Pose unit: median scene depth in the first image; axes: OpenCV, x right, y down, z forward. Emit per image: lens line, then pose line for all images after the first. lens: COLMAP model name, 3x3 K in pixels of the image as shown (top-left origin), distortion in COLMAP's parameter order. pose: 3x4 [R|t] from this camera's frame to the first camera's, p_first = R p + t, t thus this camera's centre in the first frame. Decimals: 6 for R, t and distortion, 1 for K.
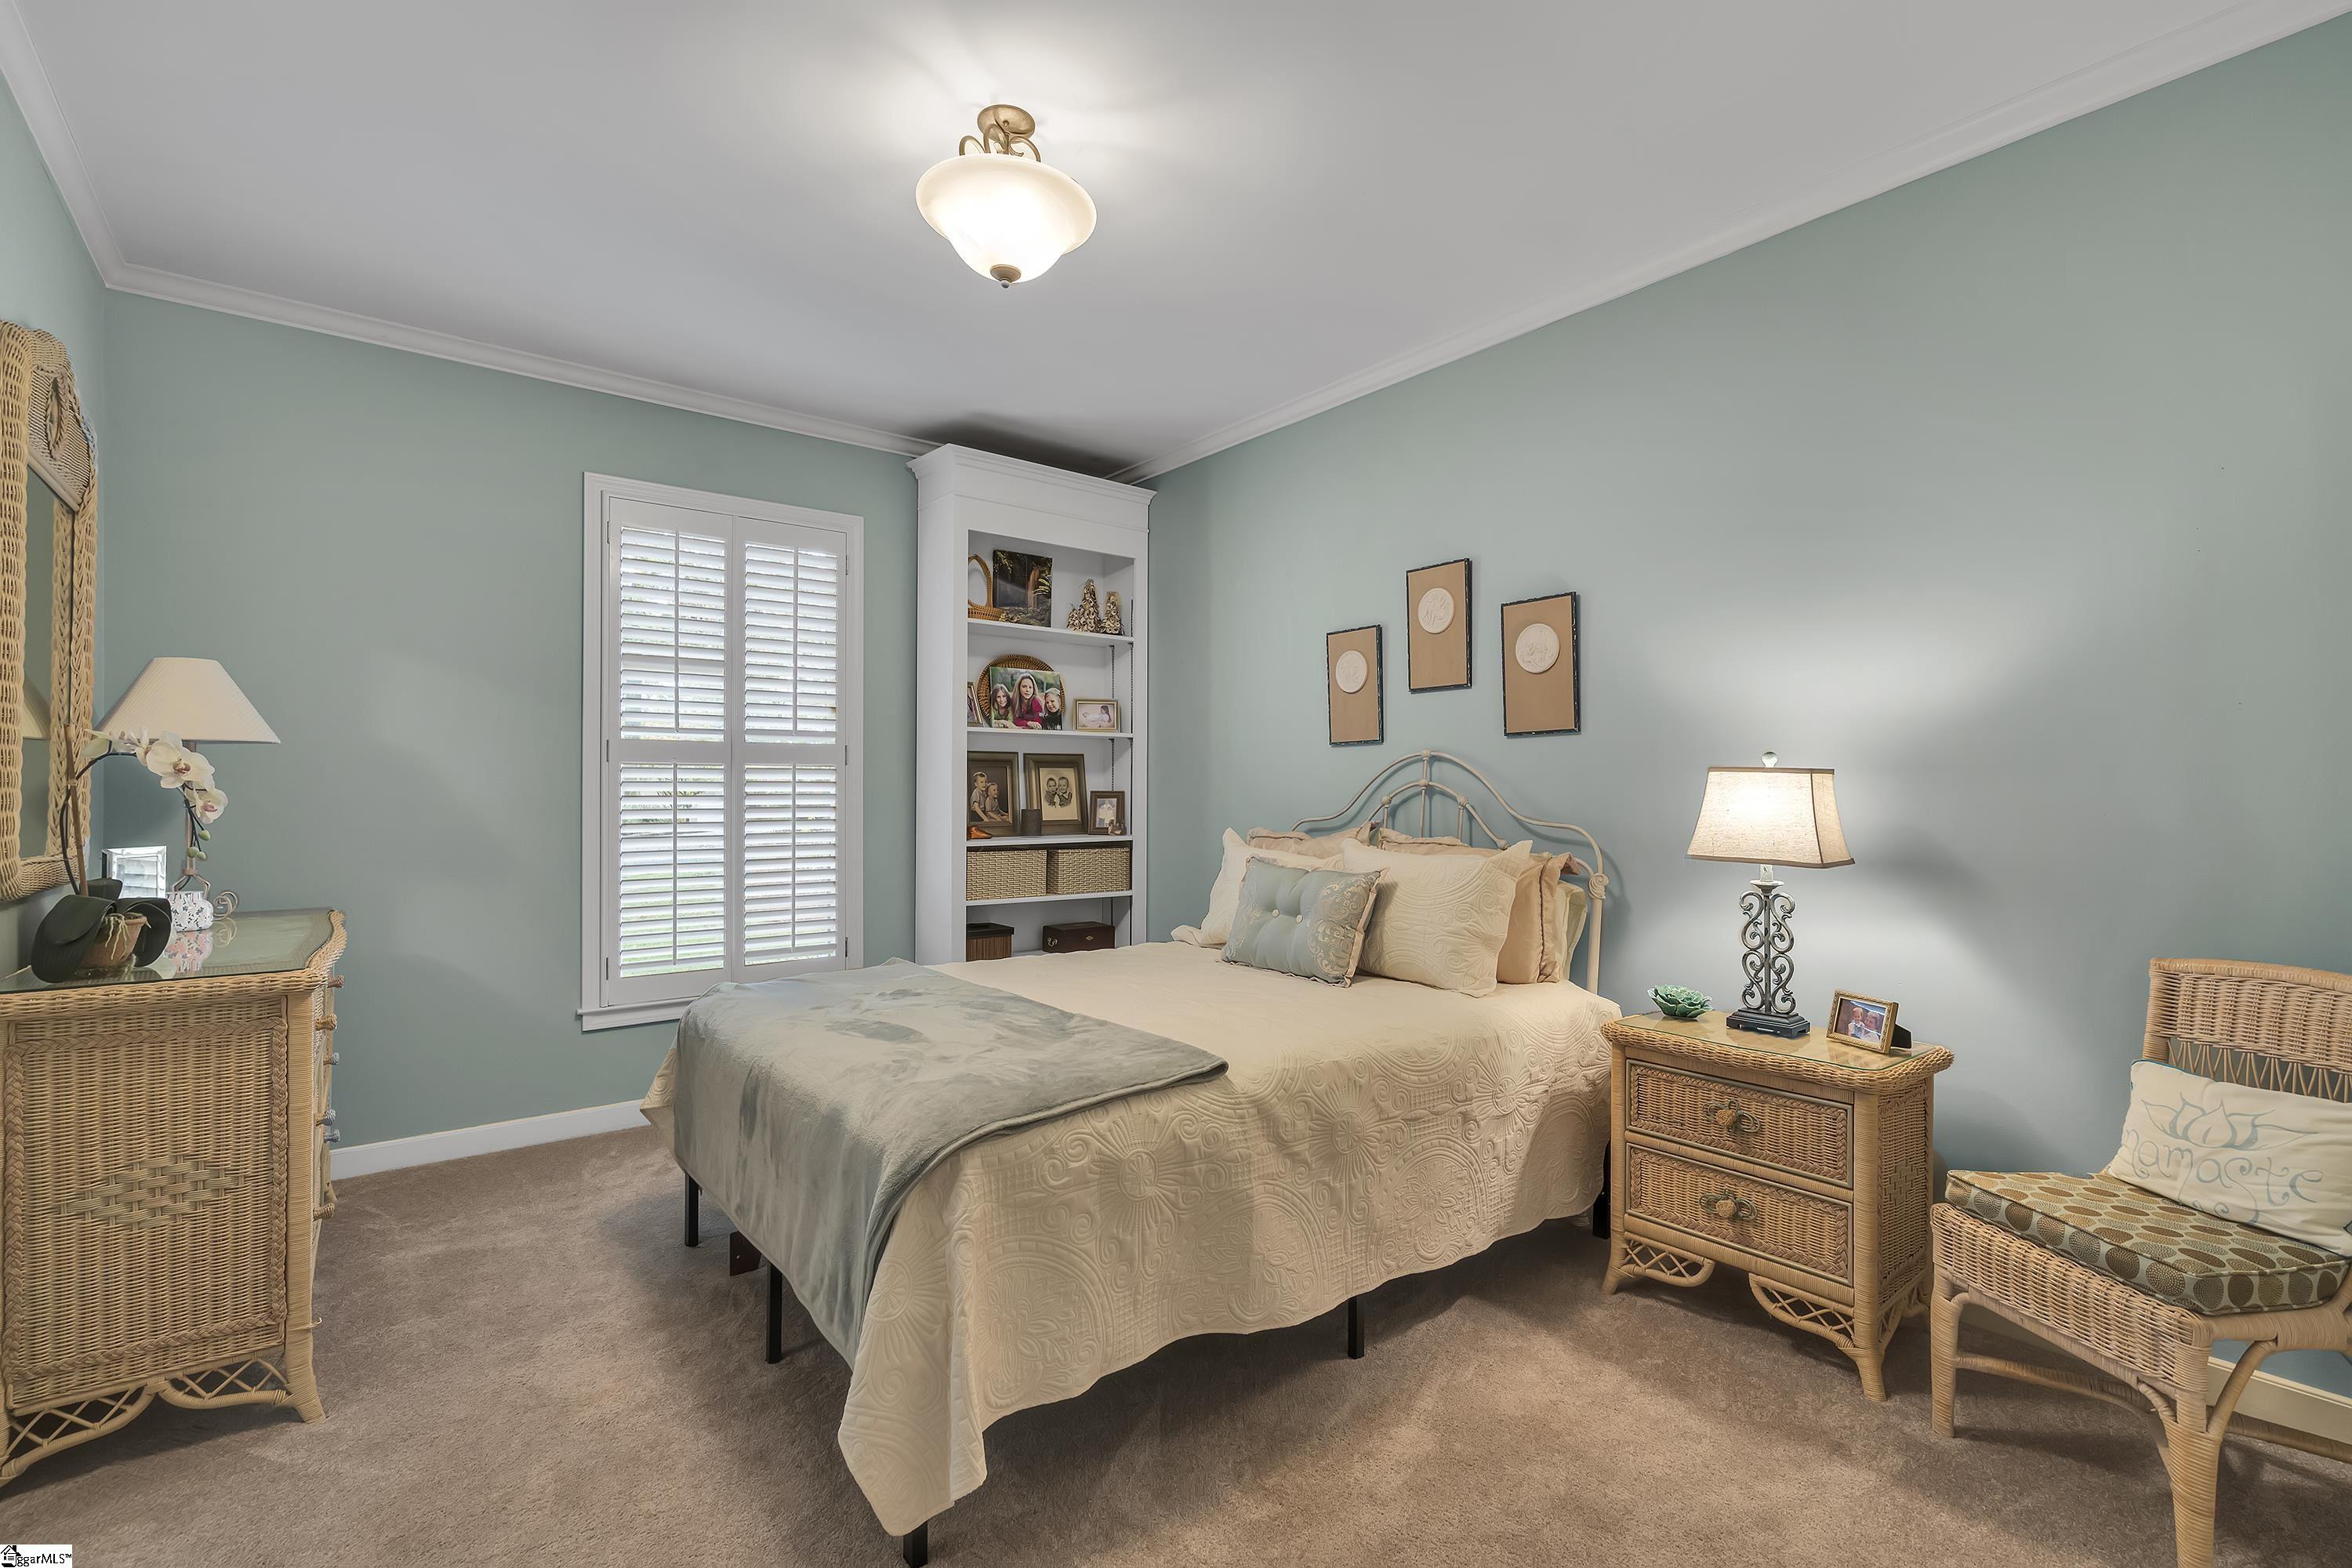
lens RADIAL K [[1056.8, 0, 1183.2], [0, 1056.8, 786.7], [0, 0, 1]] dist [-0.004858, 0.001294]
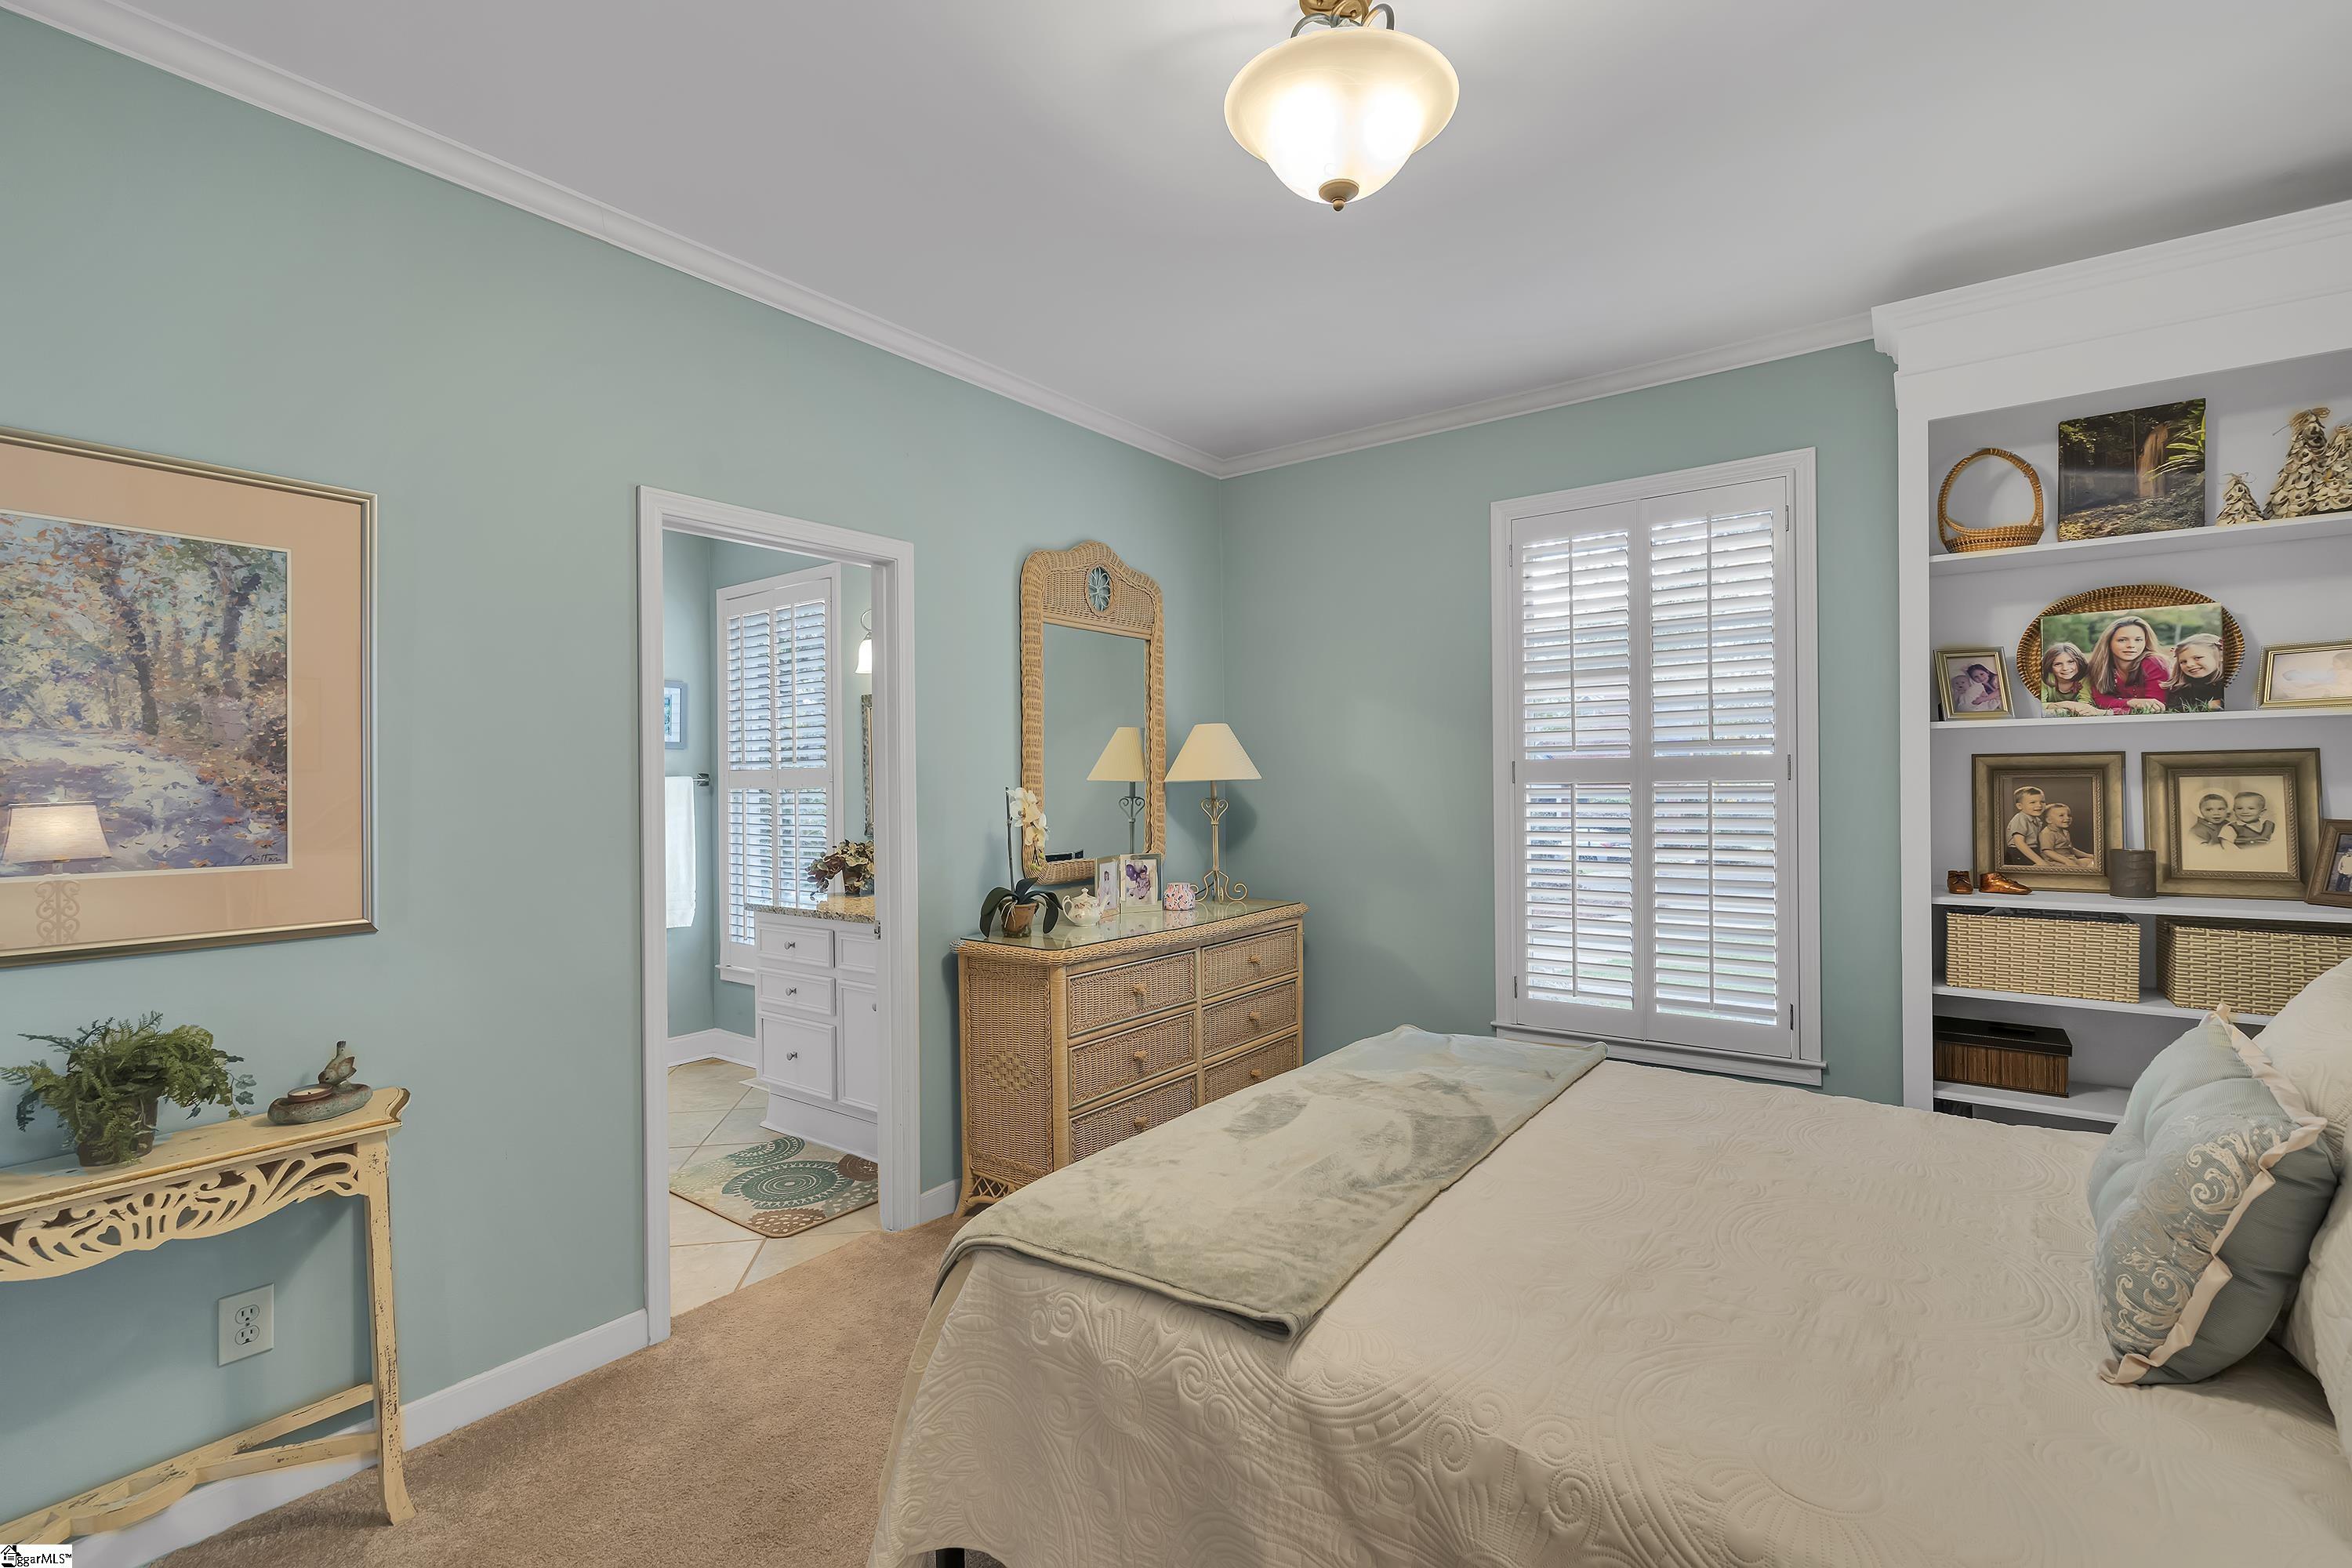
lens RADIAL K [[1056.8, 0, 1183.2], [0, 1056.8, 786.7], [0, 0, 1]] dist [-0.004858, 0.001294]
pose [[0.256031, 0.005729, -0.966652, 0.283884], [0.020776, 0.999719, 0.011428, -0.031283], [0.966445, -0.023009, 0.255840, 0.349238]]
